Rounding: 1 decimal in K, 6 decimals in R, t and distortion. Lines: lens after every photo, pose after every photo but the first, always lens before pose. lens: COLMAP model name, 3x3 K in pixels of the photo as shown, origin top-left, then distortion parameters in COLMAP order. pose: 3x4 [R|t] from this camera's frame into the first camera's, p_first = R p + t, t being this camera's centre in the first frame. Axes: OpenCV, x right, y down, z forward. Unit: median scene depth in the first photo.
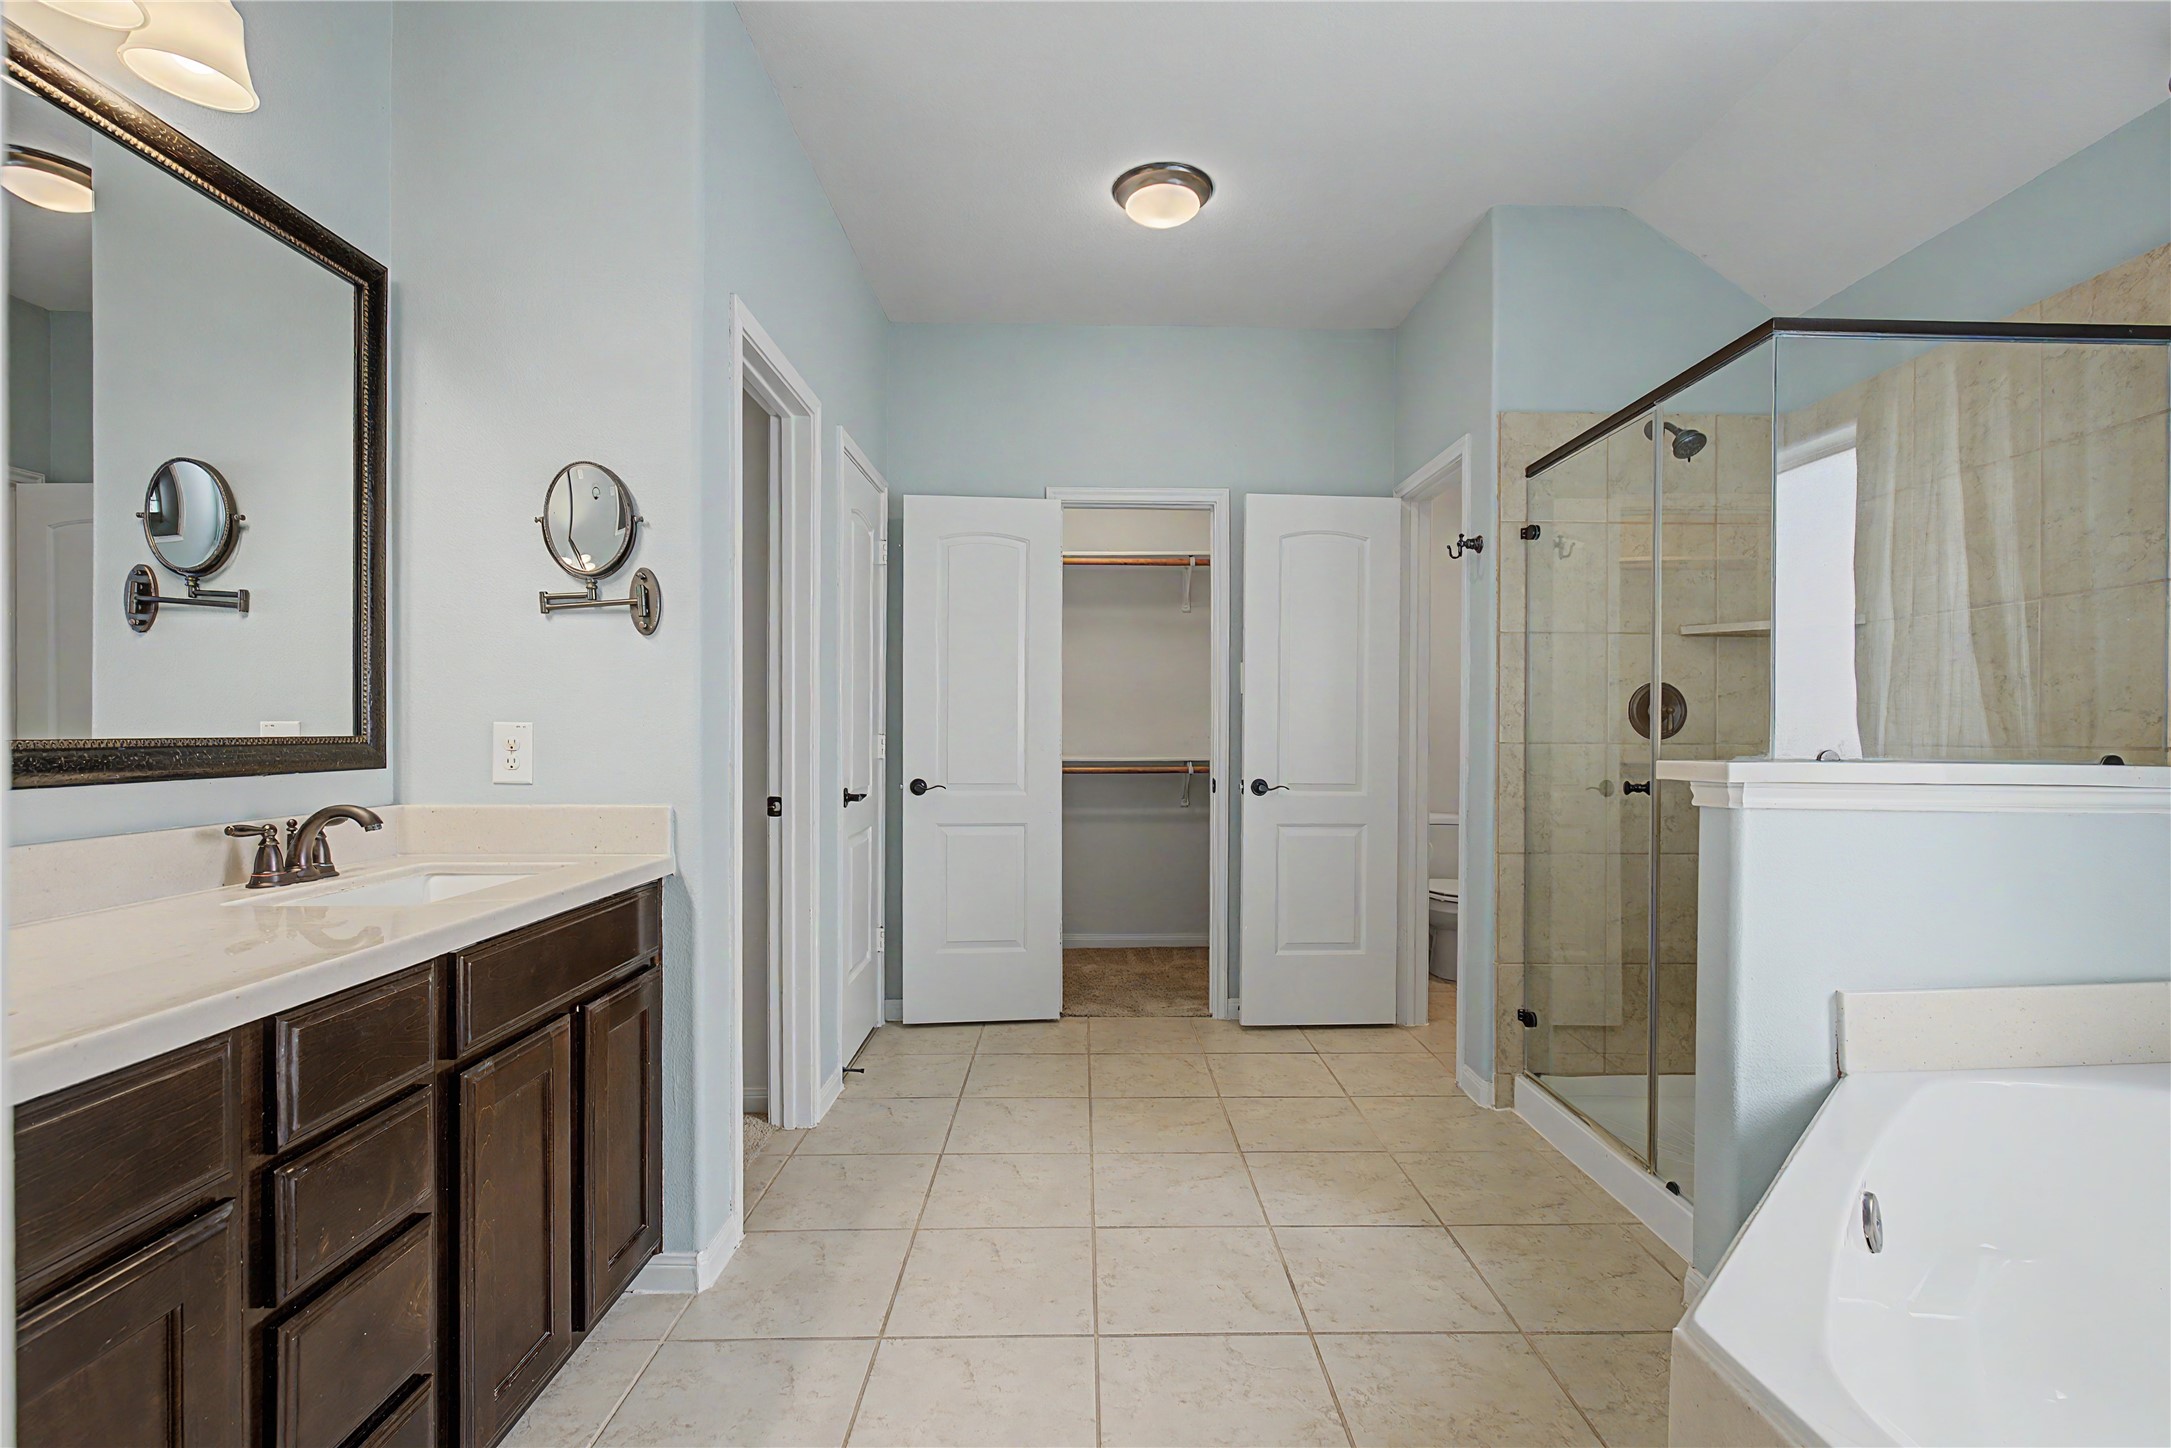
lens RADIAL K [[981.4, 0, 1095.5], [0, 981.4, 724.2], [0, 0, 1]] dist [0.000381, -0.000131]
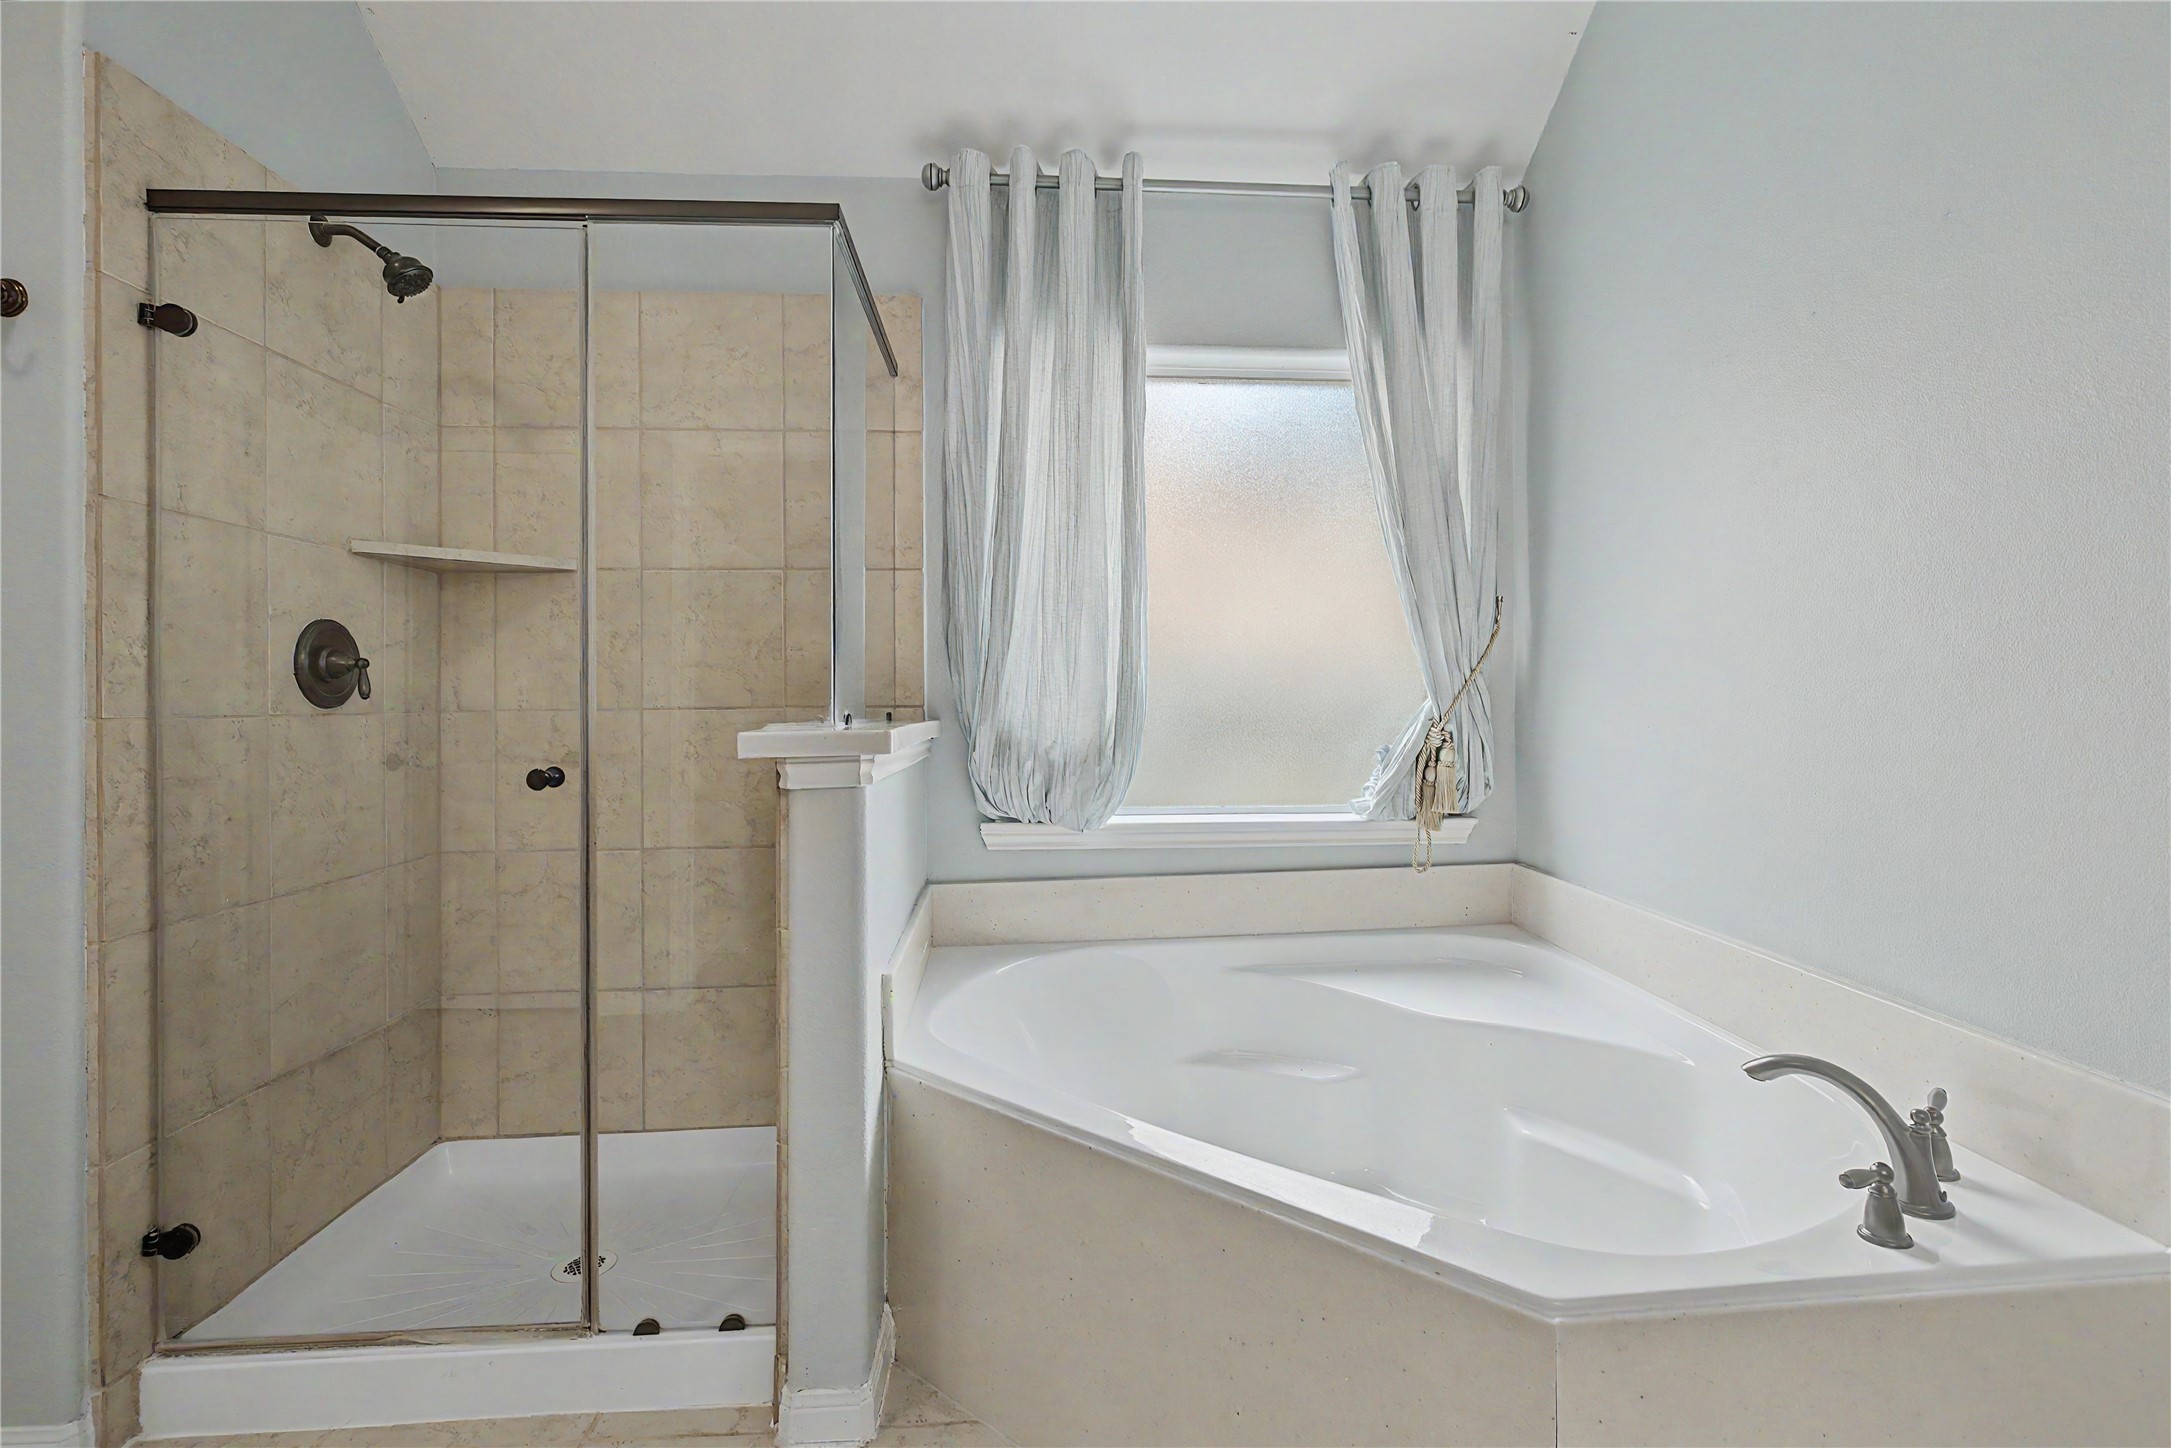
lens RADIAL K [[988.8, 0, 1085.3], [0, 988.8, 687.8], [0, 0, 1]] dist [-0.017887, -0.000062]
pose [[-0.073140, 0.001781, 0.997320, -0.110257], [0.000390, 0.999998, -0.001757, 0.004155], [-0.997322, 0.000260, -0.073140, 0.539889]]
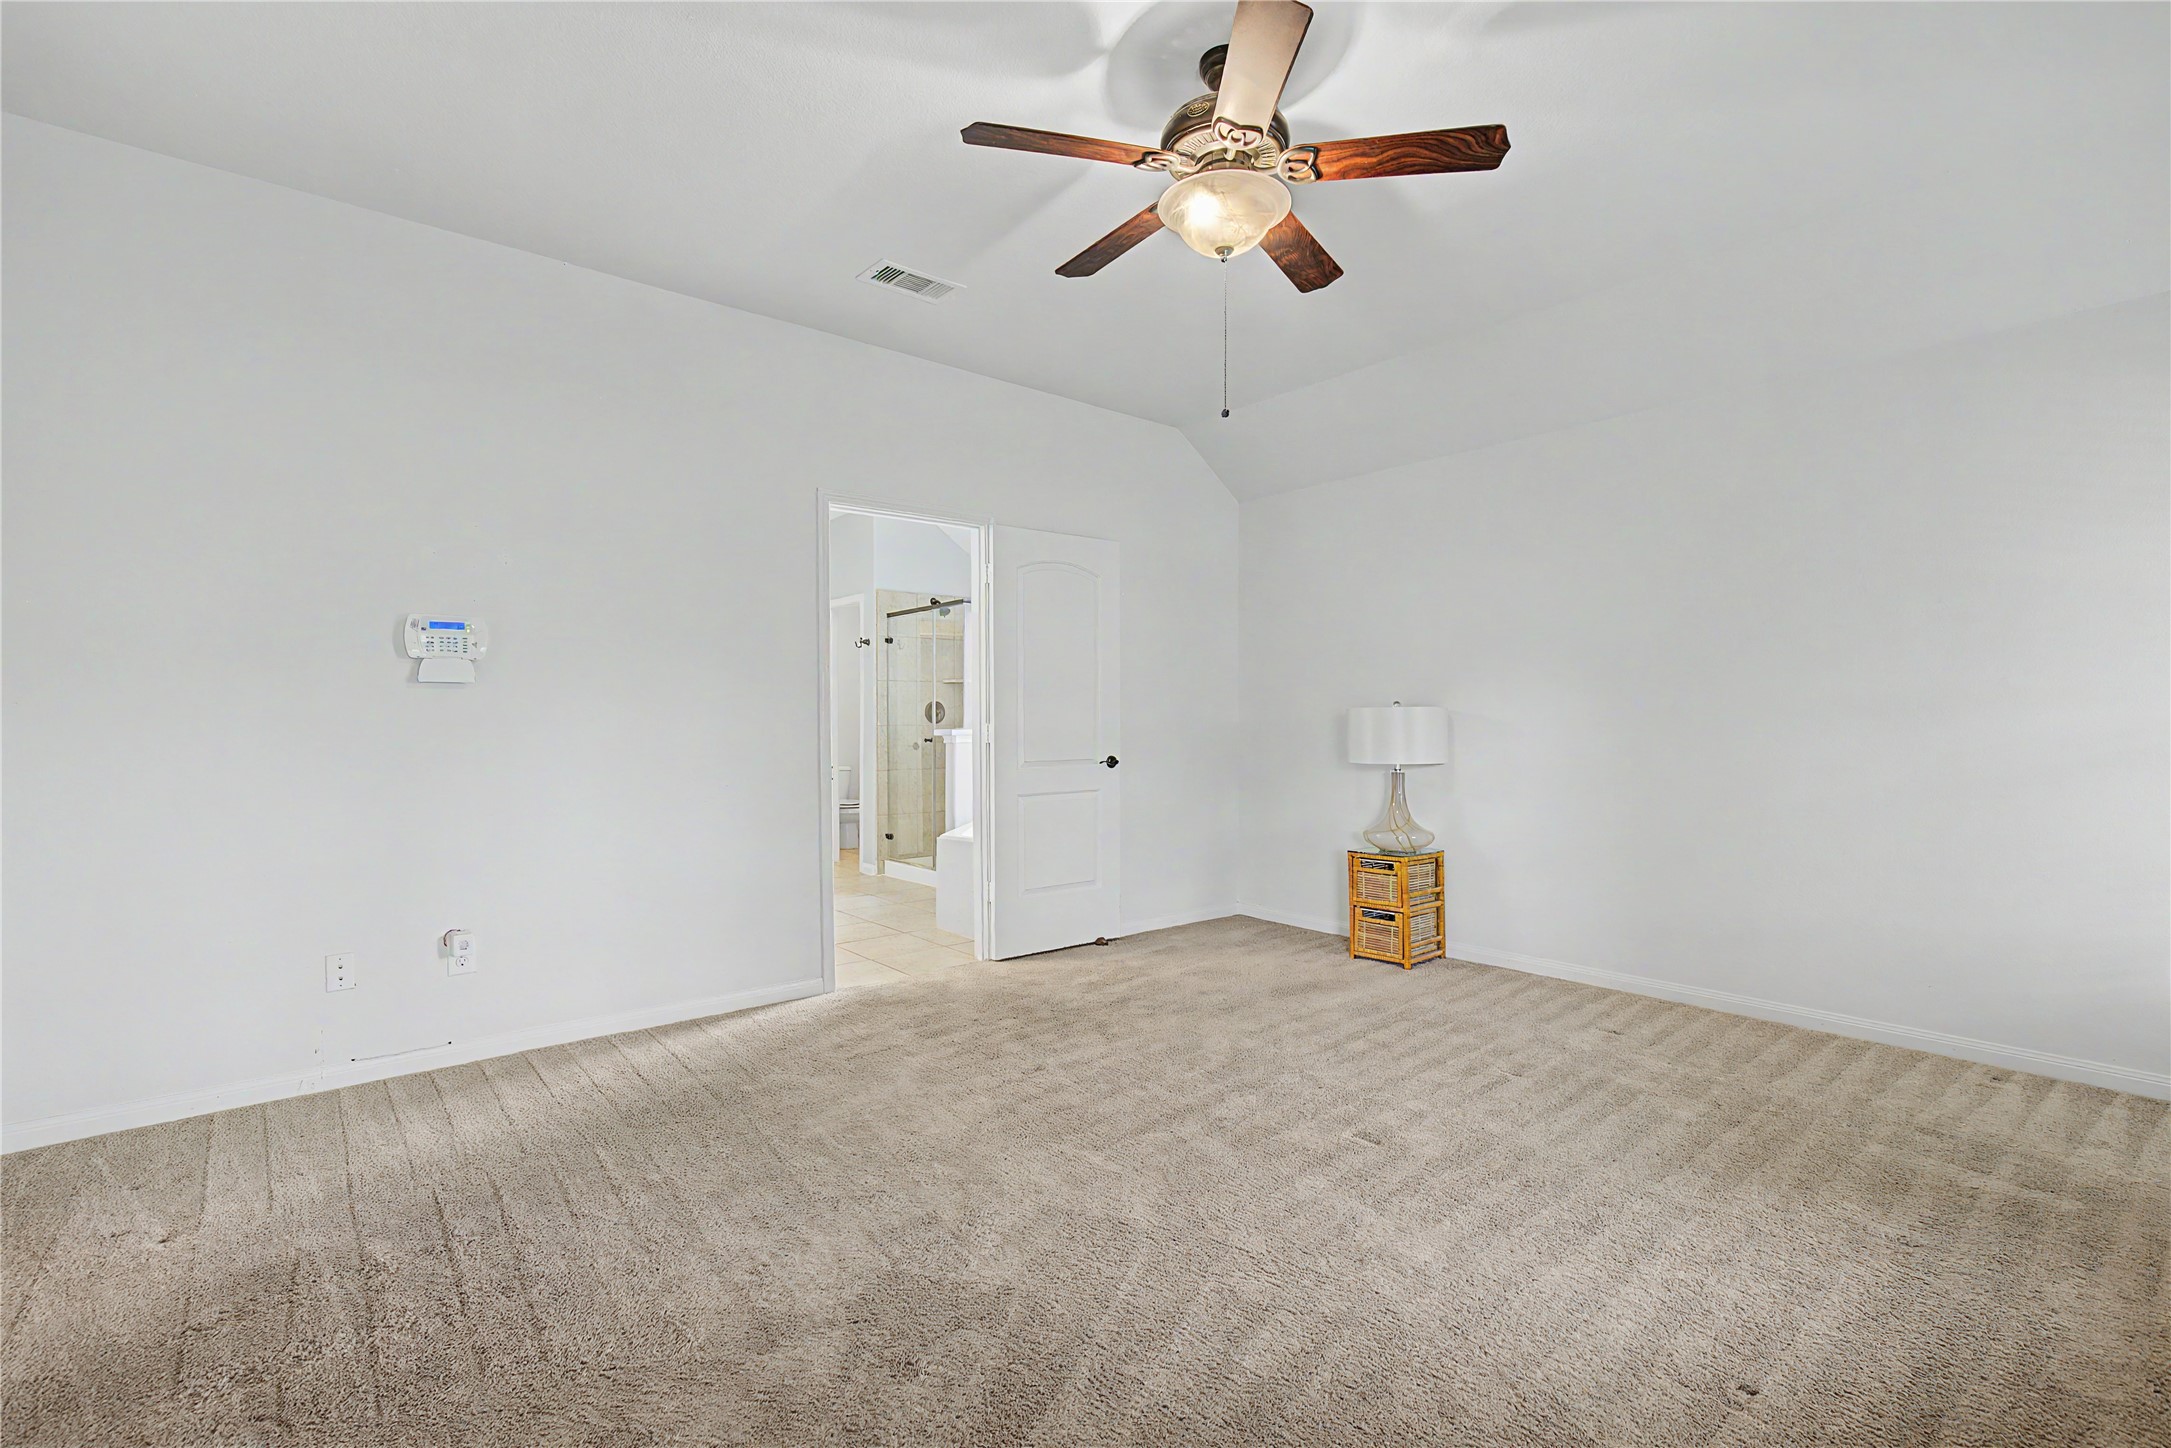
lens RADIAL K [[981.4, 0, 1095.5], [0, 981.4, 724.2], [0, 0, 1]] dist [0.000381, -0.000131]
pose [[0.777644, -0.012364, 0.628584, -0.705722], [0.004789, 0.999894, 0.013743, -0.015612], [-0.628687, -0.007677, 0.777621, -1.246520]]
